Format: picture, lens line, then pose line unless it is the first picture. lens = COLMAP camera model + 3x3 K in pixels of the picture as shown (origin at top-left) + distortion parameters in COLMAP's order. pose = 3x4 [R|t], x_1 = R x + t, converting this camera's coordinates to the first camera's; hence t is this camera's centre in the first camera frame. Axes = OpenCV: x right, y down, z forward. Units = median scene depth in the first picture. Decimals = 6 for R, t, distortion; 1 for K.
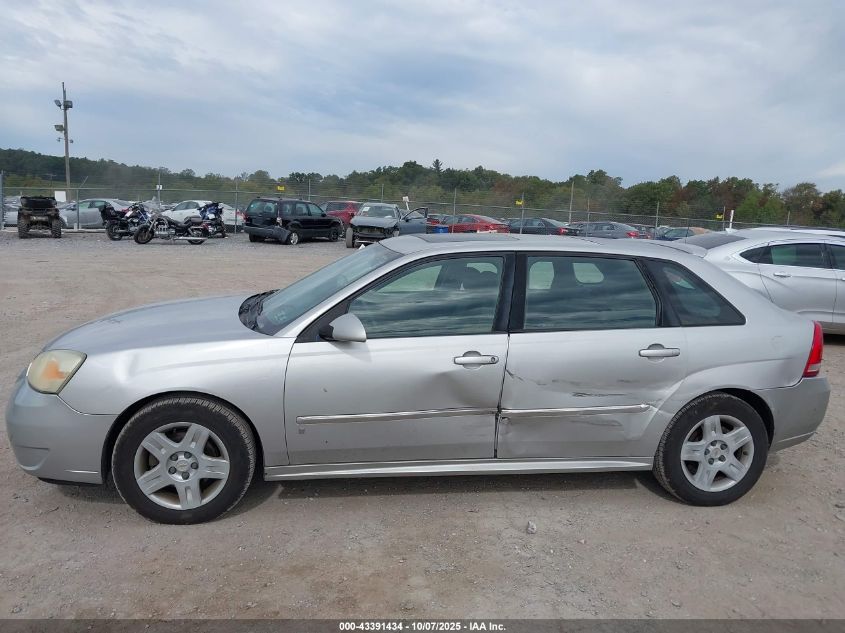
lens RADIAL K [[648.9, 0, 422.5], [0, 648.9, 316.5], [0, 0, 1]] dist [0.080036, -0.131717]
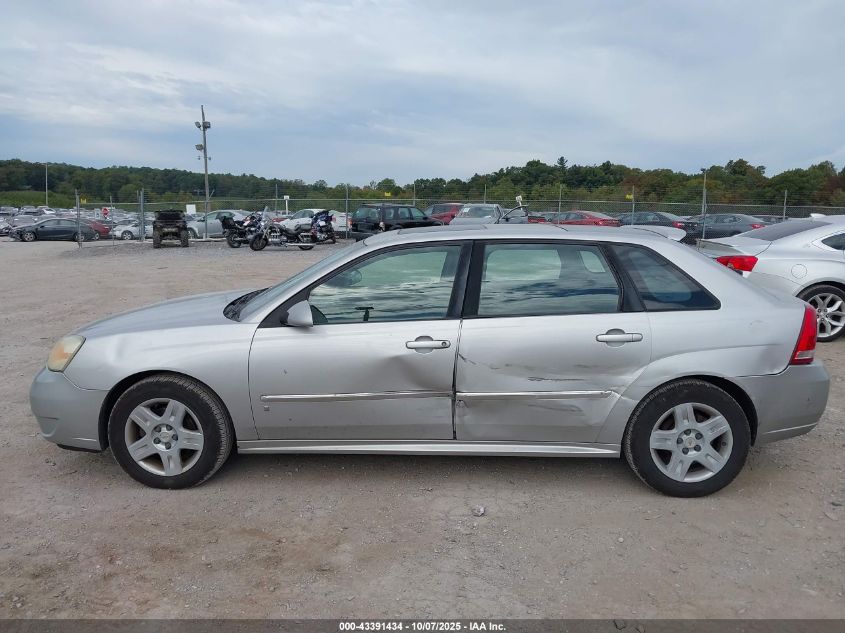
lens RADIAL K [[648.9, 0, 422.5], [0, 648.9, 316.5], [0, 0, 1]] dist [0.080036, -0.131717]
pose [[0.982117, -0.007941, -0.188103, 0.246585], [0.007322, 0.999965, -0.003988, 0.023715], [0.188128, 0.002540, 0.982141, -0.025034]]
